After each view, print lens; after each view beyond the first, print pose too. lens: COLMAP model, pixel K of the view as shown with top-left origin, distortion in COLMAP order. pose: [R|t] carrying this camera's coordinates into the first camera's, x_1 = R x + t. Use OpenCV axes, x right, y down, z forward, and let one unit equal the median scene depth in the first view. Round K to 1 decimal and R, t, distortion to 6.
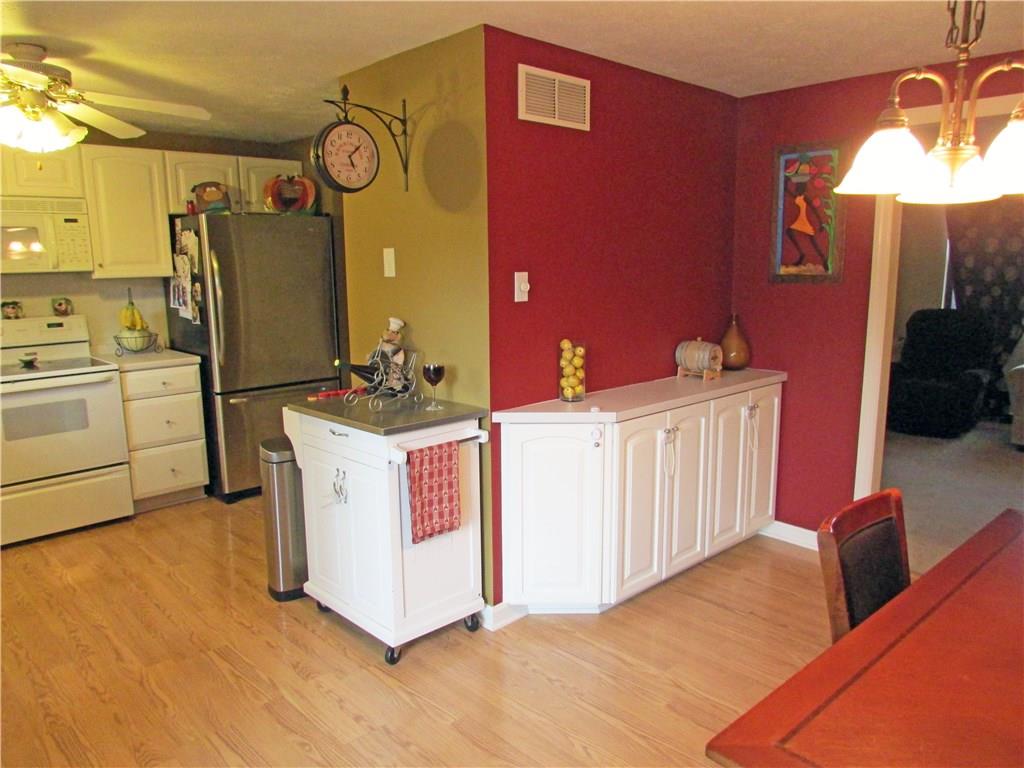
lens RADIAL K [[726.6, 0, 515.7], [0, 726.6, 381.6], [0, 0, 1]] dist [-0.019682, -0.002868]
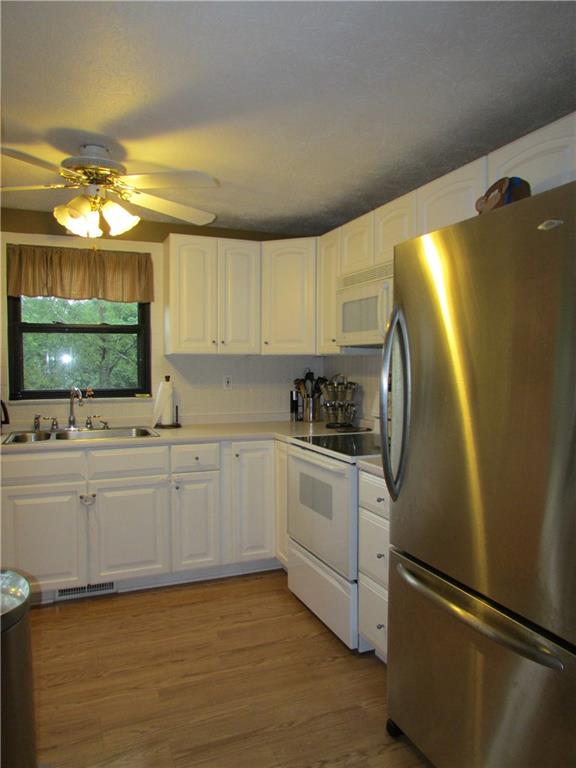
lens RADIAL K [[544.9, 0, 291.5], [0, 544.9, 385.5], [0, 0, 1]] dist [-0.019682, -0.002868]
pose [[-0.356008, 0.057471, -0.932714, 0.026163], [-0.154885, 0.980673, 0.119545, -0.152741], [0.921558, 0.187022, -0.340226, 1.051294]]
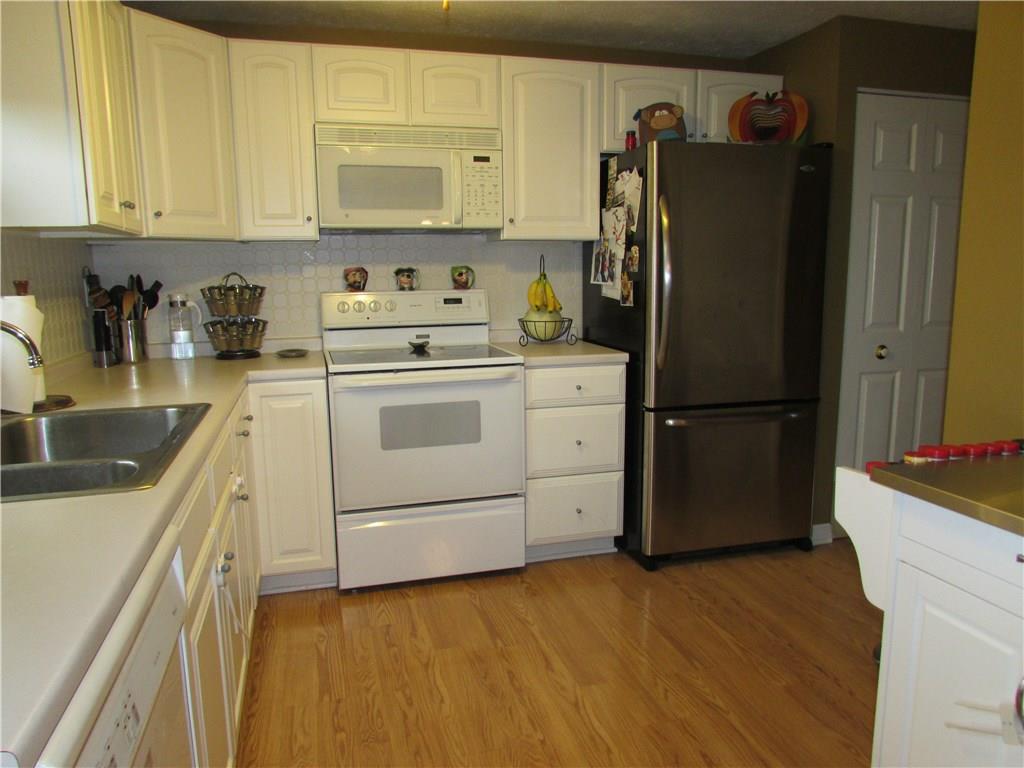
lens RADIAL K [[726.6, 0, 520.1], [0, 726.6, 382.0], [0, 0, 1]] dist [-0.019682, -0.002868]
pose [[0.885802, 0.079239, -0.457249, -0.209207], [-0.083103, 0.996472, 0.011692, -0.006642], [0.456562, 0.027642, 0.889262, 0.337792]]
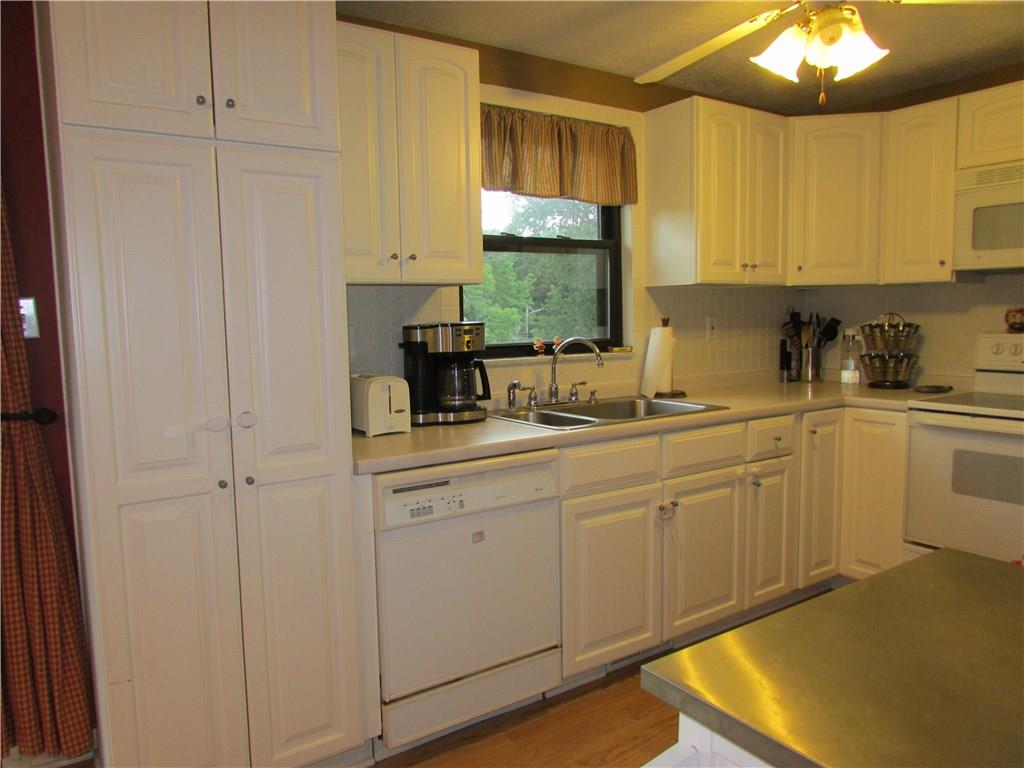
lens RADIAL K [[726.6, 0, 516.6], [0, 726.6, 386.7], [0, 0, 1]] dist [-0.019682, -0.002868]
pose [[-0.152842, 0.120826, -0.980837, 0.063215], [-0.153314, 0.977582, 0.144316, -0.052611], [0.976286, 0.172434, -0.130891, 0.548434]]
